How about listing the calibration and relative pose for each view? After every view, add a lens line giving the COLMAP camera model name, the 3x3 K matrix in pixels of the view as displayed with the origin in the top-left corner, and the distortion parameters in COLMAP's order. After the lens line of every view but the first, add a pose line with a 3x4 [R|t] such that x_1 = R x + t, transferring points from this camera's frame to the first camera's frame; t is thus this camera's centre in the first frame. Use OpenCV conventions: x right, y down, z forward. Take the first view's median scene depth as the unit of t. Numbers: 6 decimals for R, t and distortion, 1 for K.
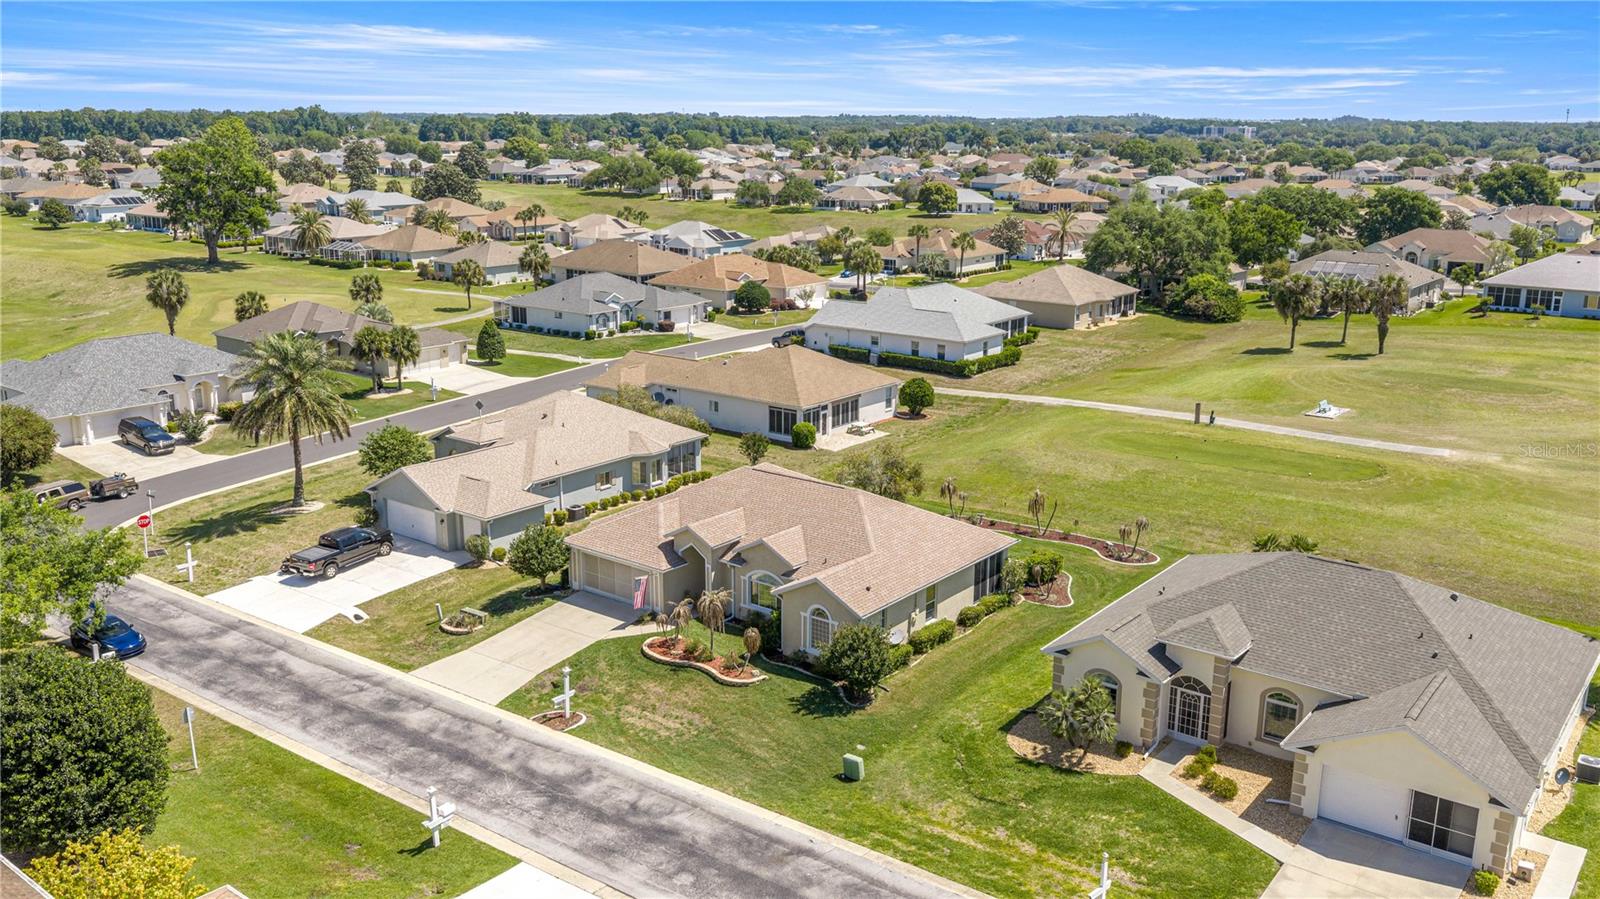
lens RADIAL K [[1322.3, 0, 802.3], [0, 1322.3, 447.3], [0, 0, 1]] dist [0.033087, -0.076451]
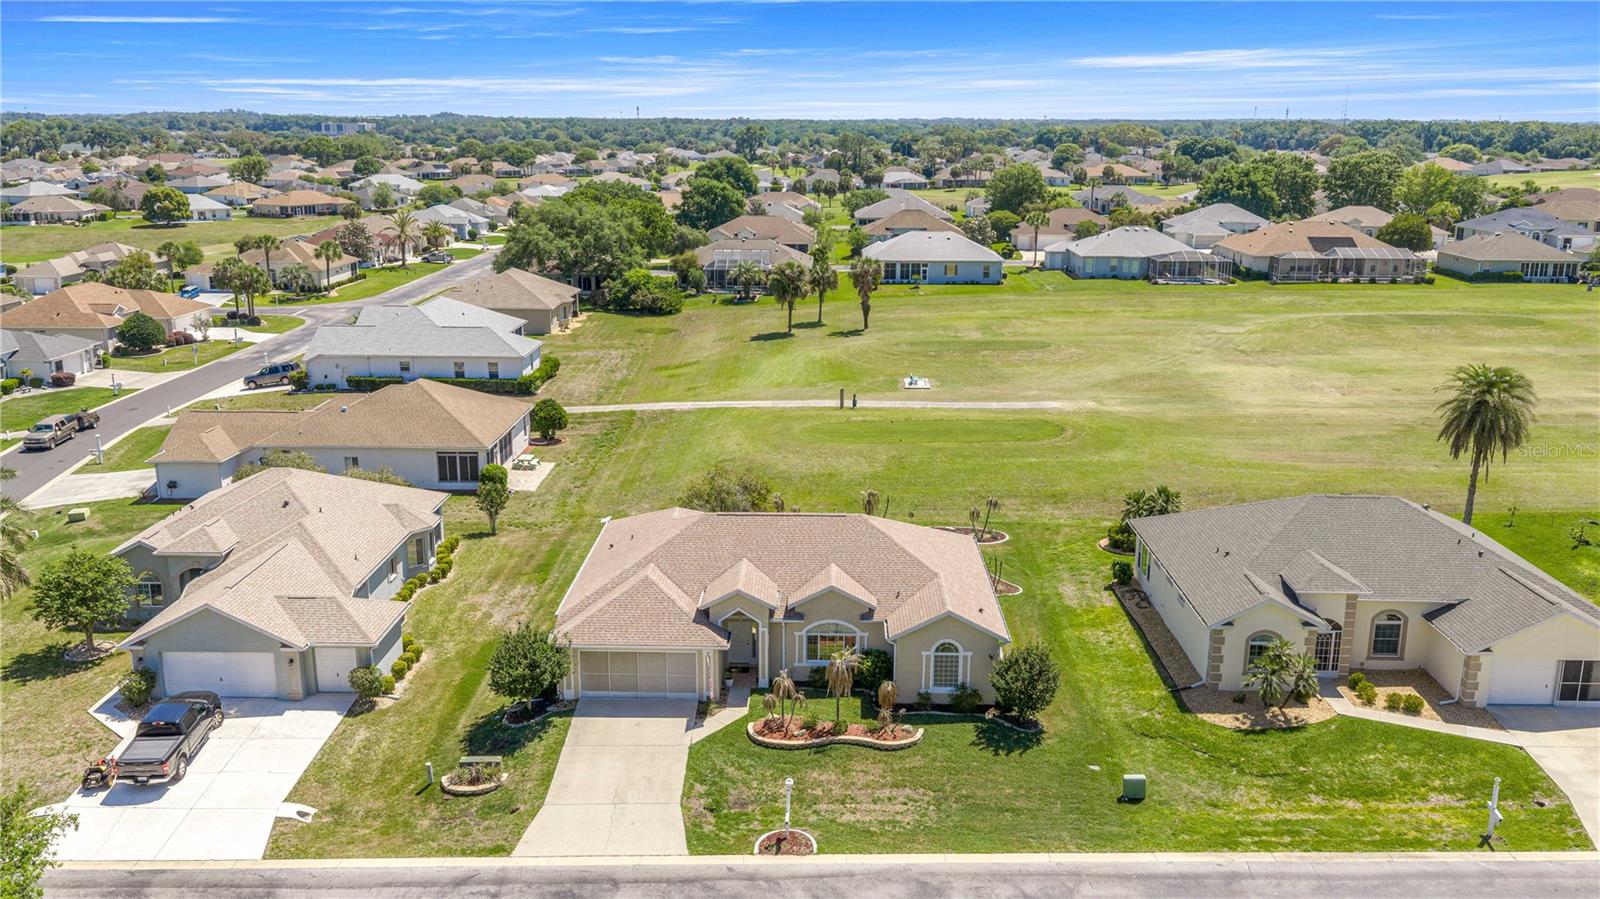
lens RADIAL K [[1322.3, 0, 802.3], [0, 1322.3, 447.3], [0, 0, 1]] dist [0.033087, -0.076451]
pose [[0.800696, -0.145089, 0.581235, -0.469267], [0.143623, 0.988425, 0.048880, -0.059462], [-0.581599, 0.044341, 0.812266, 0.232944]]
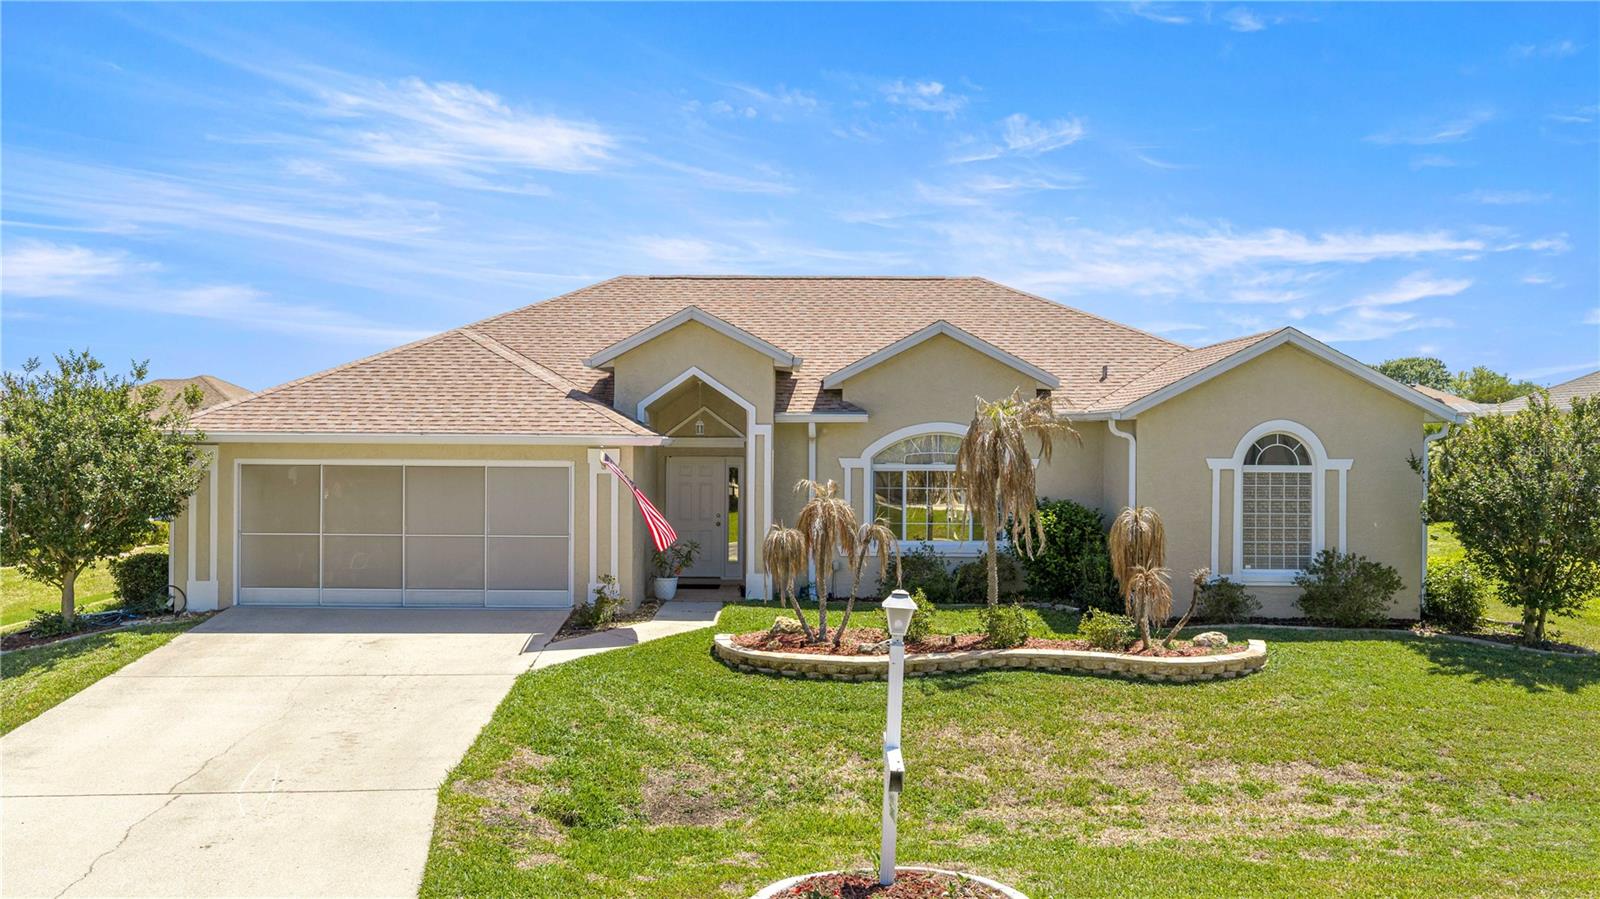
lens RADIAL K [[1322.3, 0, 802.3], [0, 1322.3, 447.3], [0, 0, 1]] dist [0.033087, -0.076451]
pose [[0.788626, -0.000858, 0.614873, -0.226834], [0.145773, 0.971751, -0.185610, 0.134339], [-0.597343, 0.236009, 0.766473, 0.647273]]
